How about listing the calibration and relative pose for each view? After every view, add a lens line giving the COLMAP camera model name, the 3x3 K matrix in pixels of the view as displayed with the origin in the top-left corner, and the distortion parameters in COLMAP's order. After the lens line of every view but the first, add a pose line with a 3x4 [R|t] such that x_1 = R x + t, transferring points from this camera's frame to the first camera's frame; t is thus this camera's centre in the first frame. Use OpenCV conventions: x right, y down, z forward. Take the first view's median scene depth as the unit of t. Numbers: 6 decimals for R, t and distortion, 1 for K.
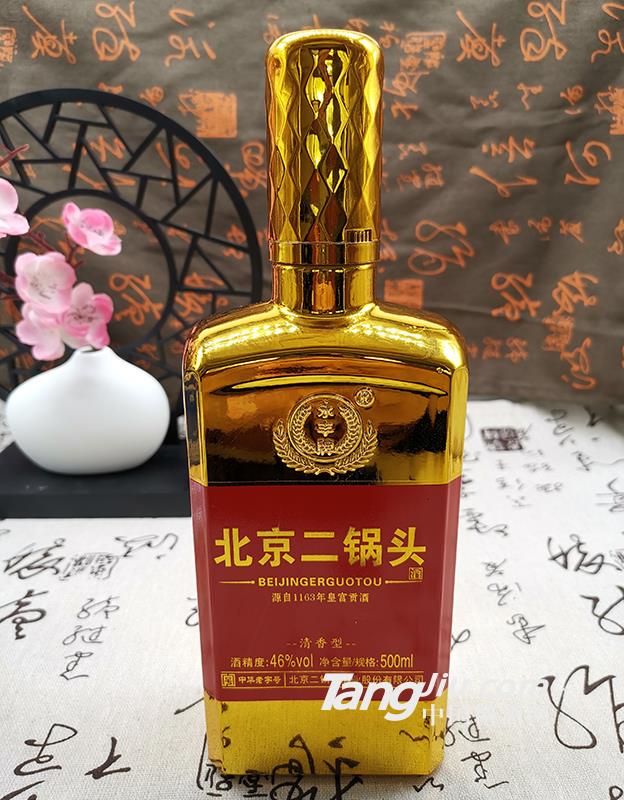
lens RADIAL K [[671.2, 0, 302.6], [0, 671.2, 392.2], [0, 0, 1]] dist [0.026248, -0.009085]
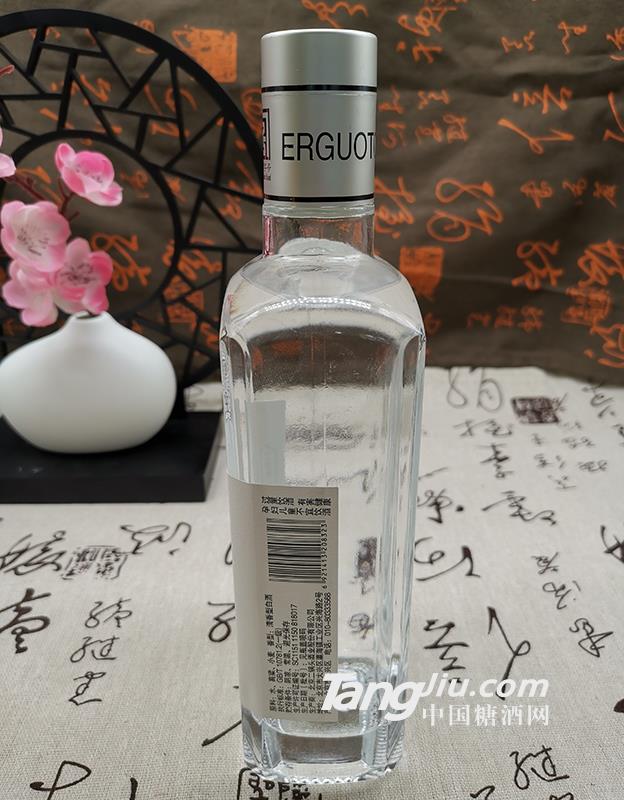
lens RADIAL K [[671.2, 0, 299.4], [0, 671.2, 397.0], [0, 0, 1]] dist [0.026248, -0.009085]
pose [[0.999943, -0.001844, 0.010493, -0.043756], [0.001016, 0.996918, 0.078449, -0.025356], [-0.010606, -0.078434, 0.996863, 0.100367]]
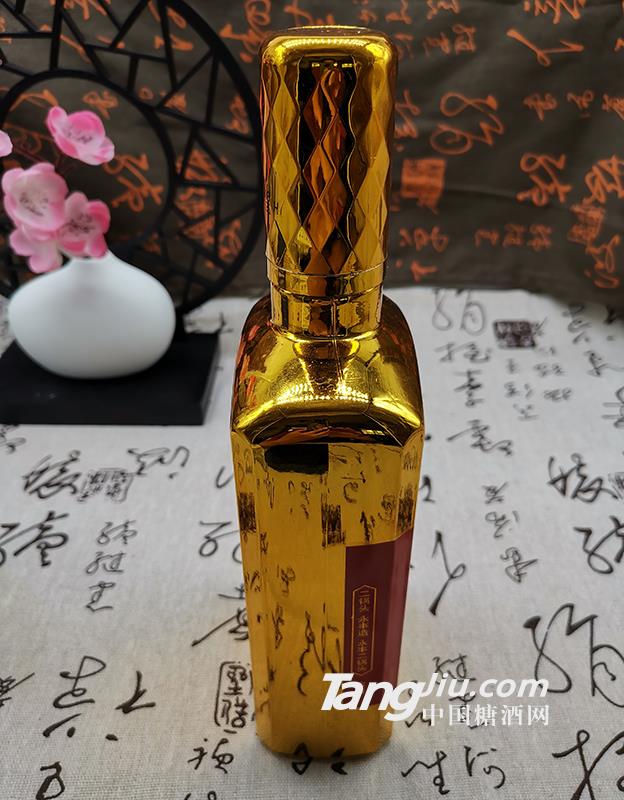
lens RADIAL K [[671.2, 0, 302.6], [0, 671.2, 394.3], [0, 0, 1]] dist [0.026248, -0.009085]
pose [[0.999850, 0.012232, -0.012257, 0.000029], [-0.008375, 0.961126, 0.275984, -0.136528], [0.015156, -0.275840, 0.961084, 0.033616]]
